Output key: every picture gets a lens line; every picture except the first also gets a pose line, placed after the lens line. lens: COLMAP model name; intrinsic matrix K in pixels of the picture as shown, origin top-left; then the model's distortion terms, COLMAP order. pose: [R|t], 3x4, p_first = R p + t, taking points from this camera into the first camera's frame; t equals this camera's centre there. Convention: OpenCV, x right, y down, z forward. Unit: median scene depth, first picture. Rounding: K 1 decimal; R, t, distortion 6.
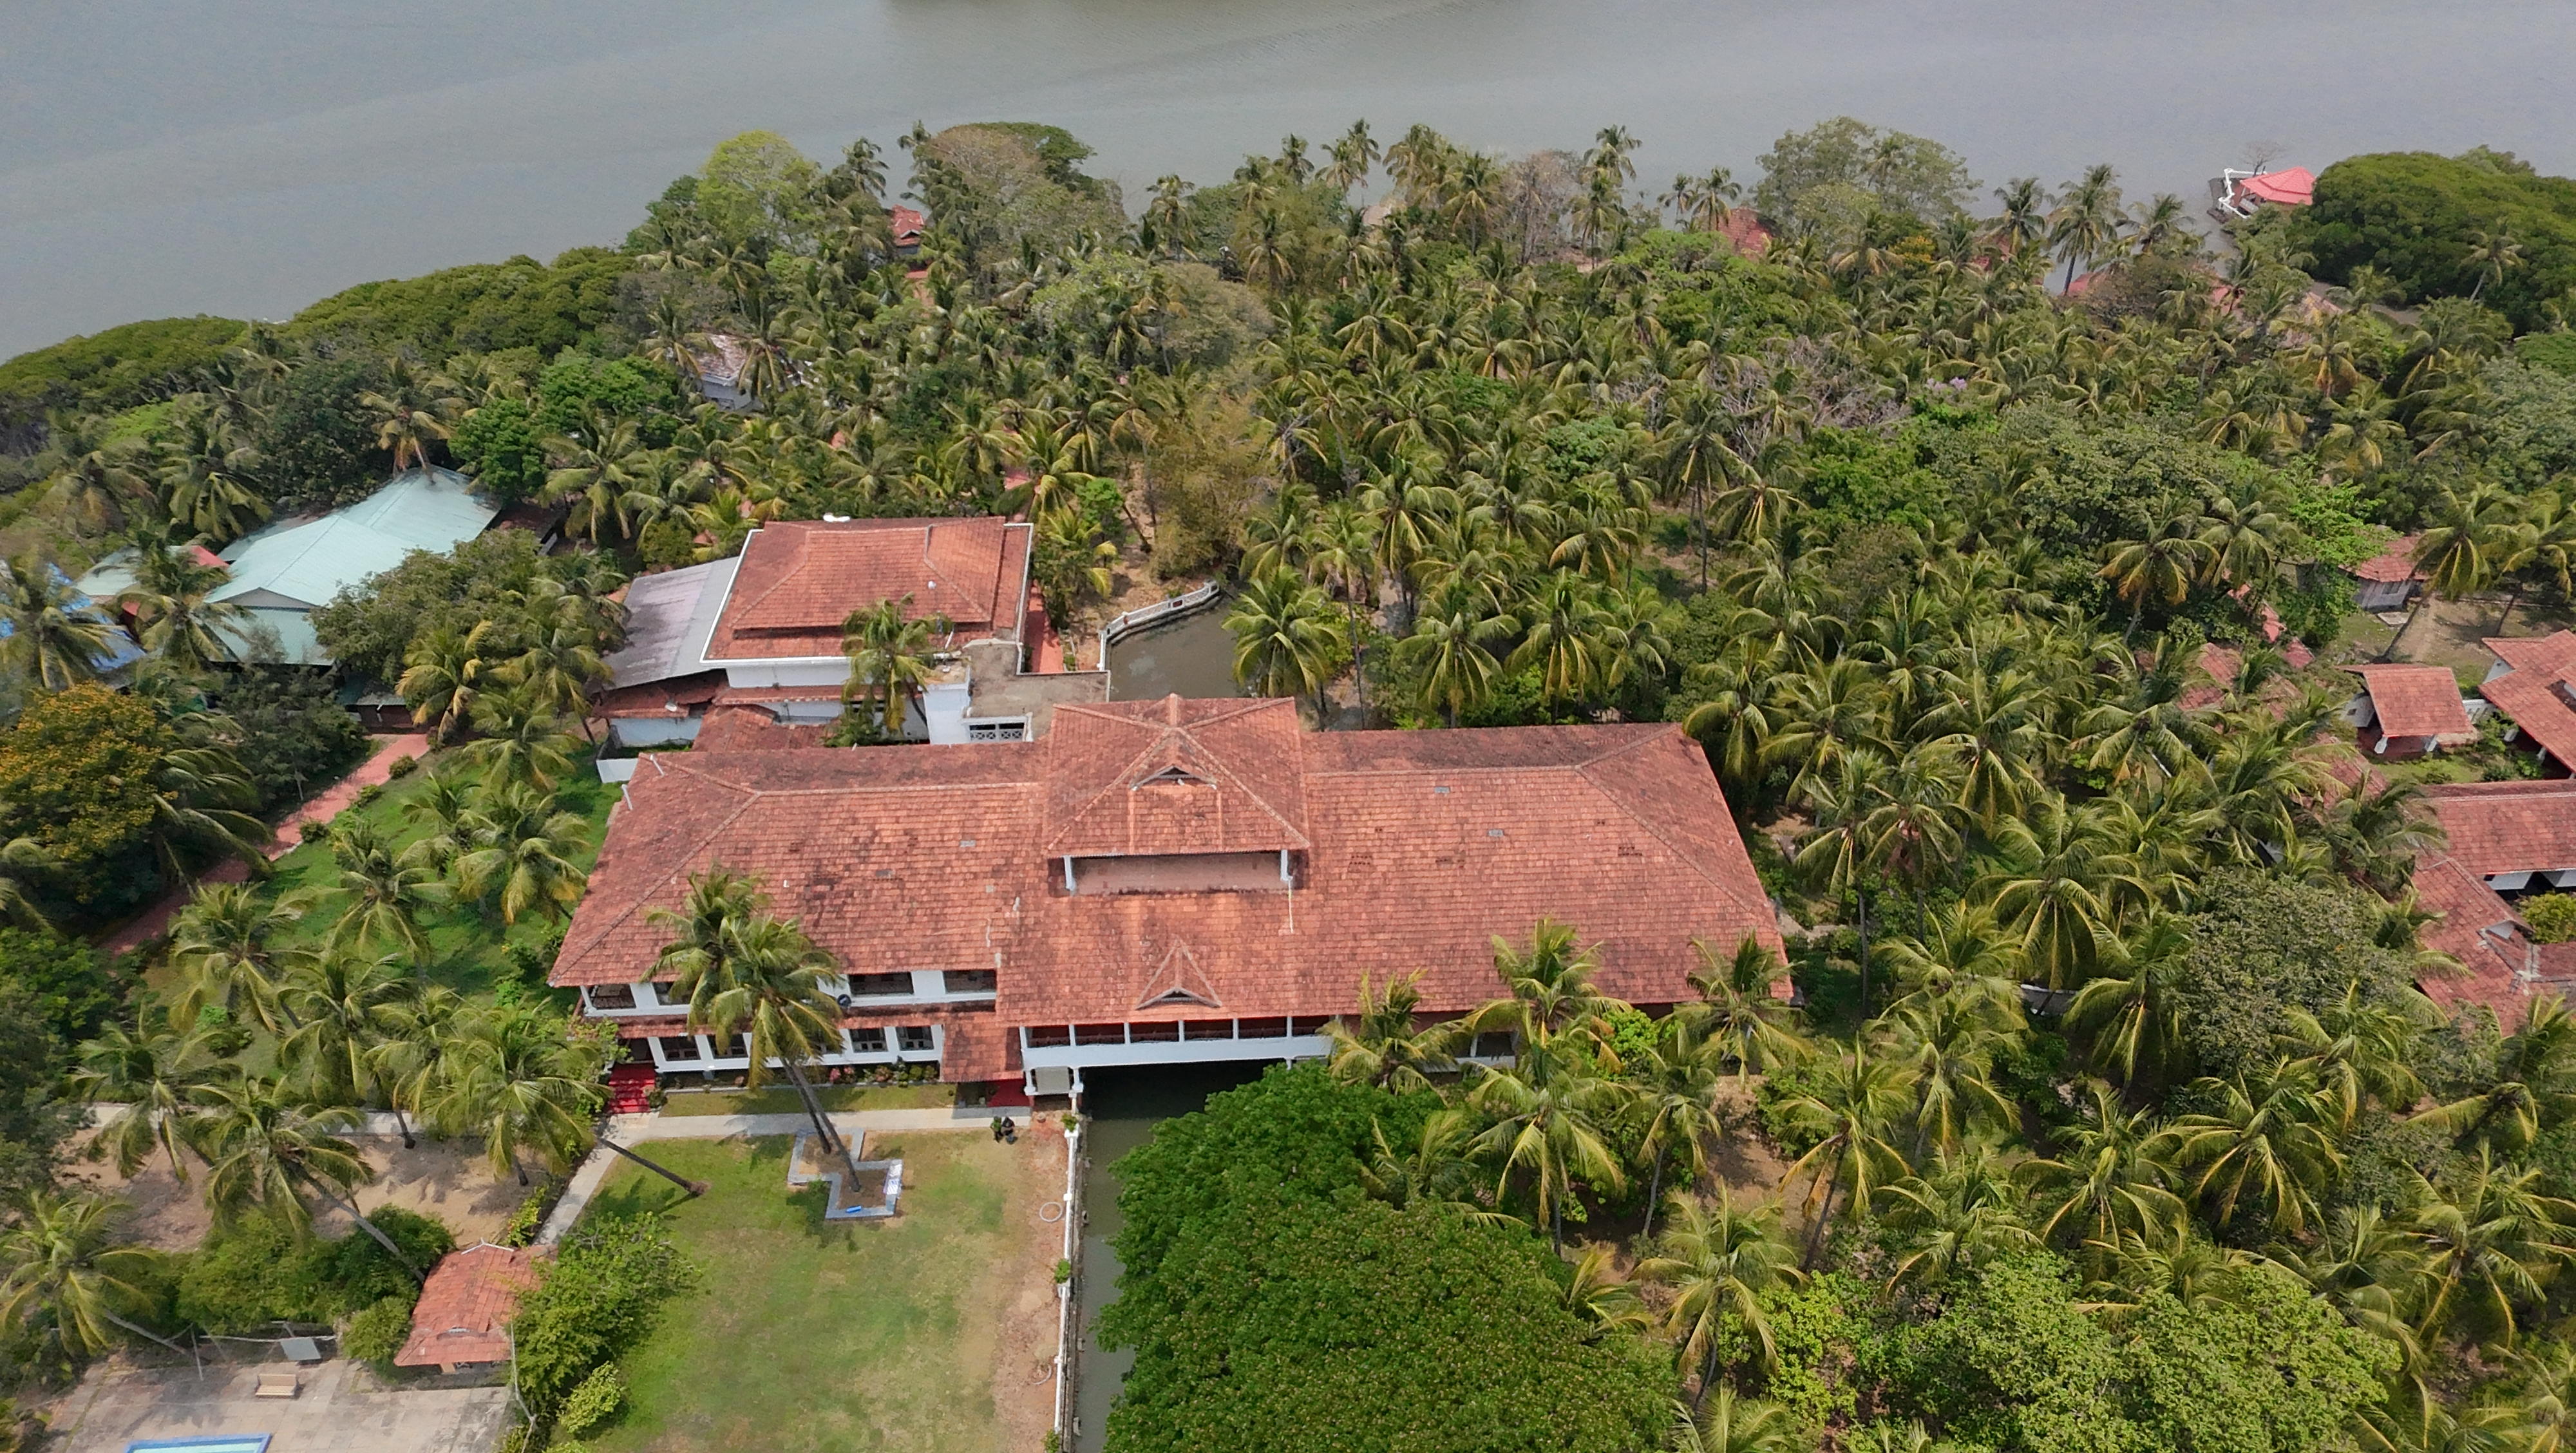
lens RADIAL K [[1666.1, 0, 1285.7], [0, 1666.1, 700.2], [0, 0, 1]] dist [0.002003, 0.002245]
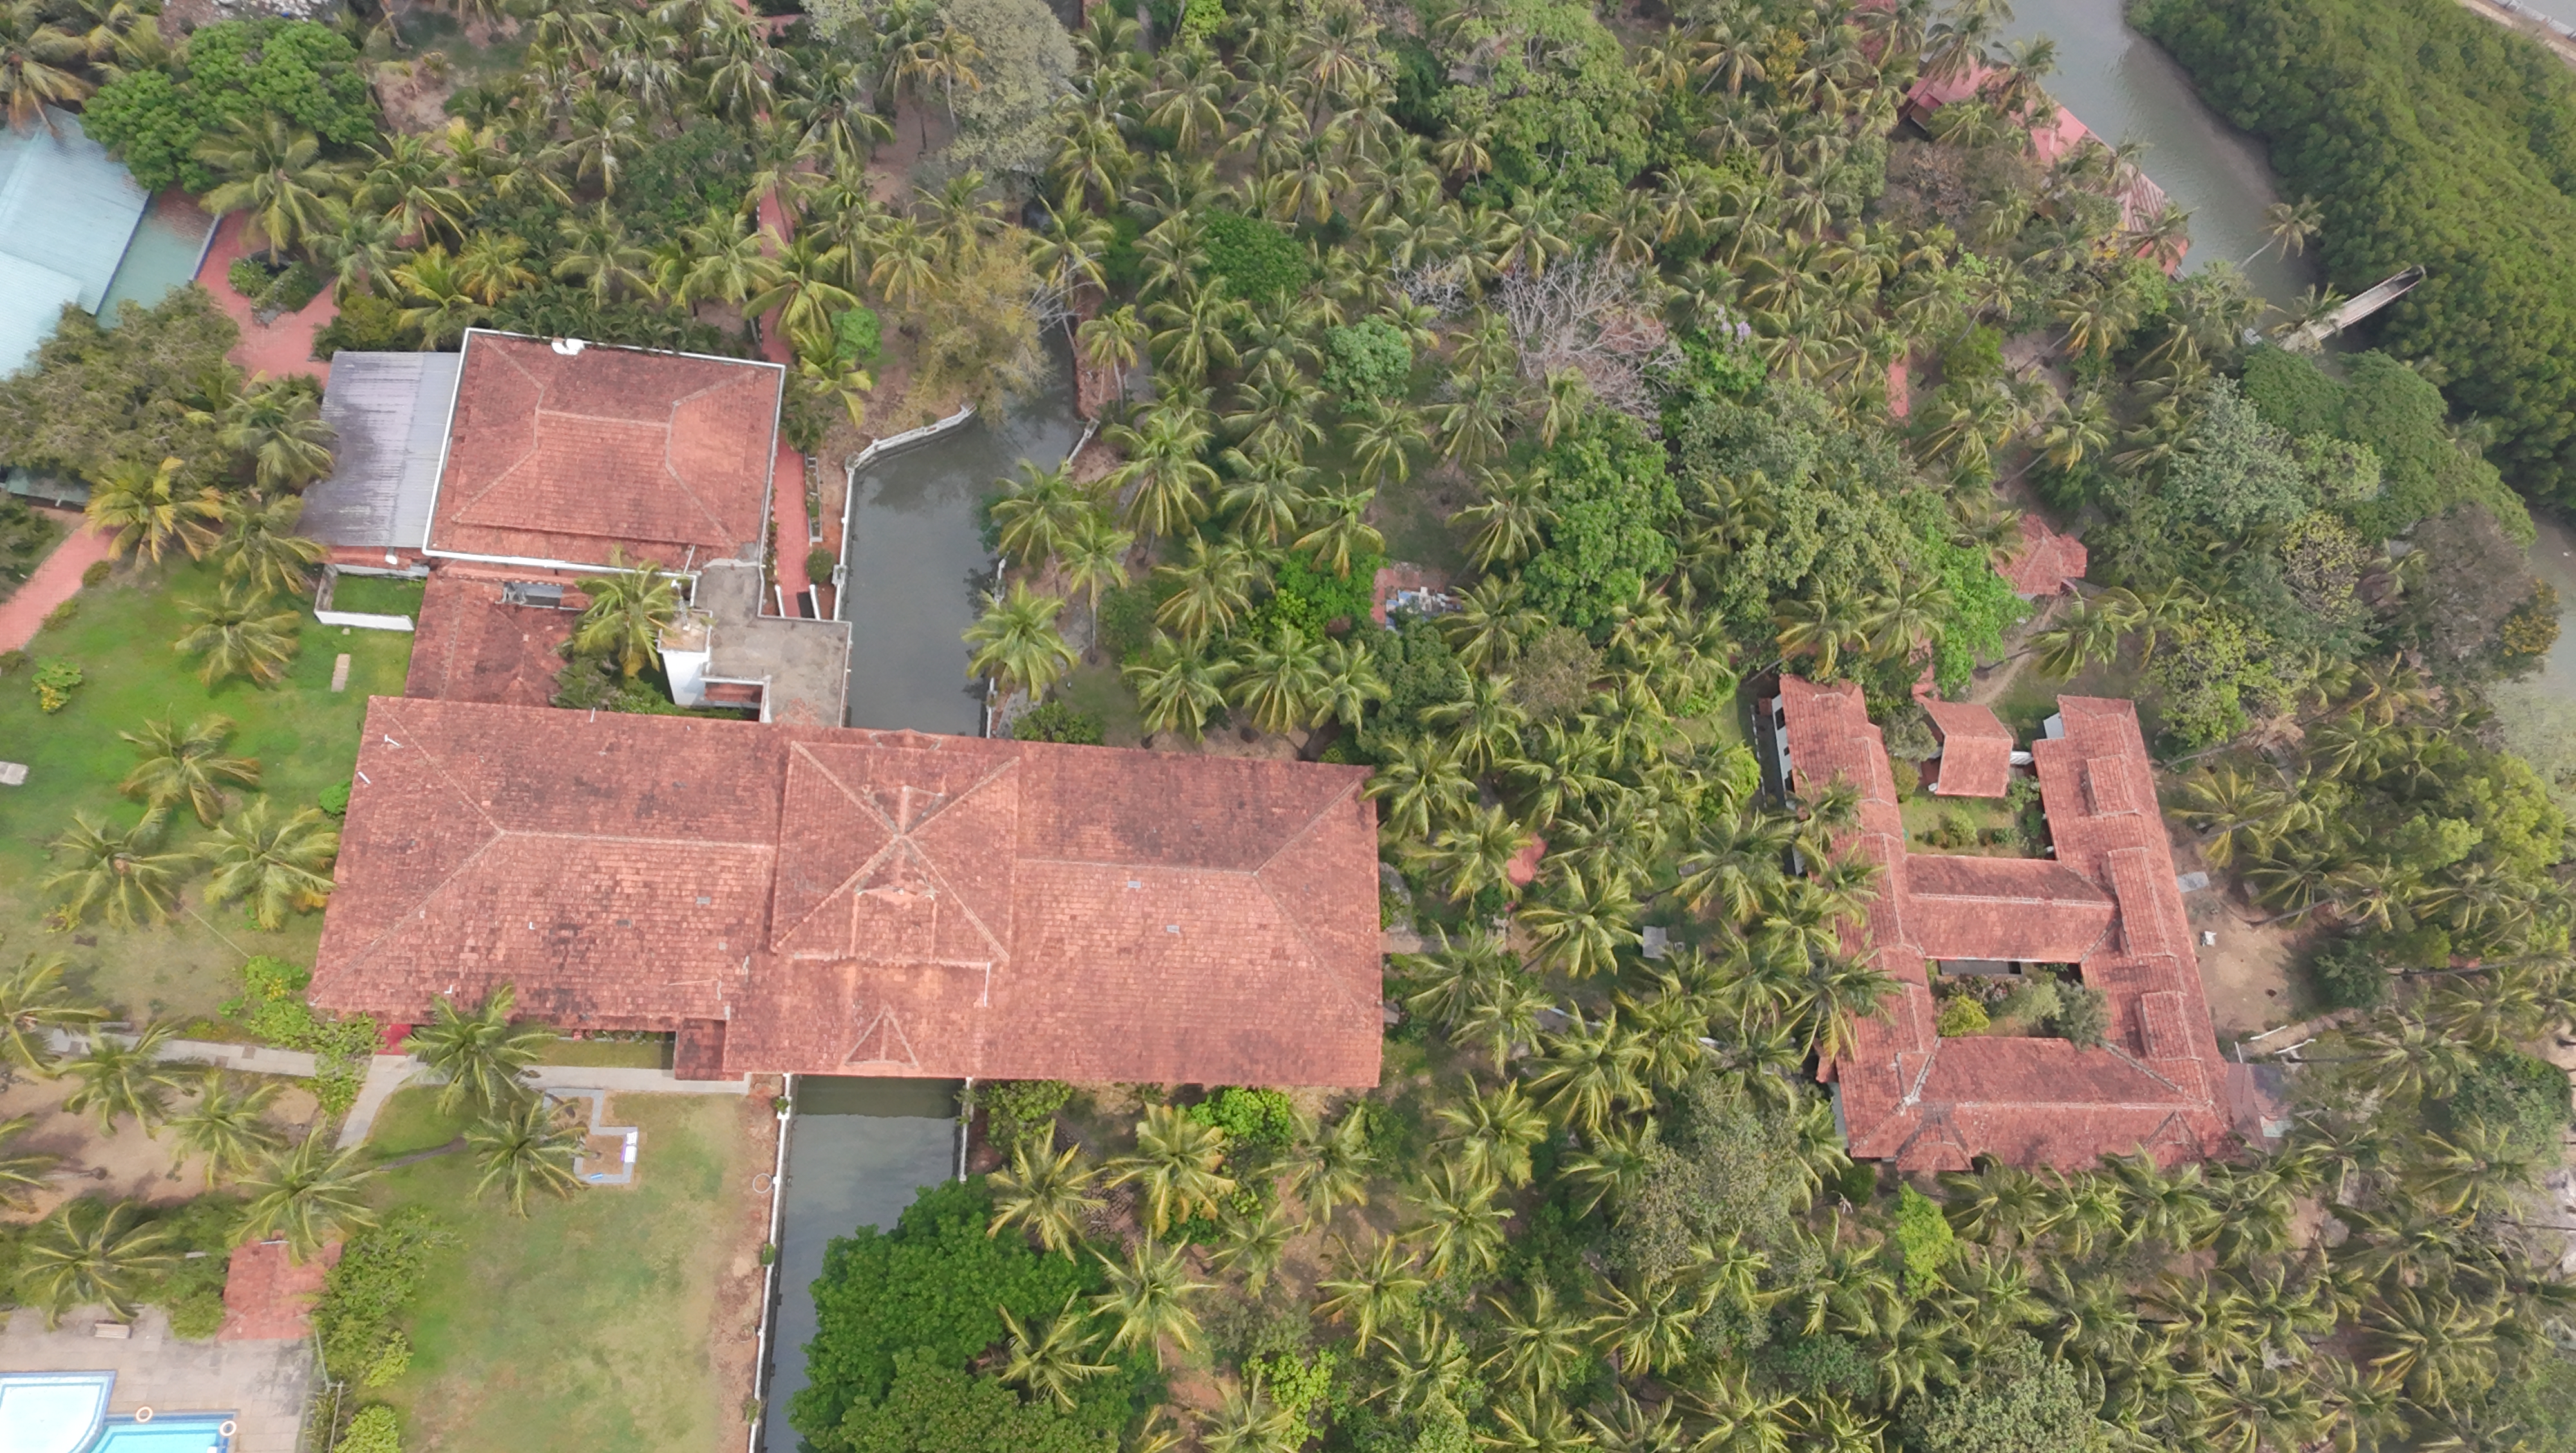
lens RADIAL K [[1666.4, 0, 1300.2], [0, 1666.4, 712.3], [0, 0, 1]] dist [0.005158, -0.001695]
pose [[0.970898, 0.129762, 0.201295, -0.044580], [-0.216226, 0.836328, 0.503787, -0.682660], [-0.102977, -0.532651, 0.840047, 0.088280]]
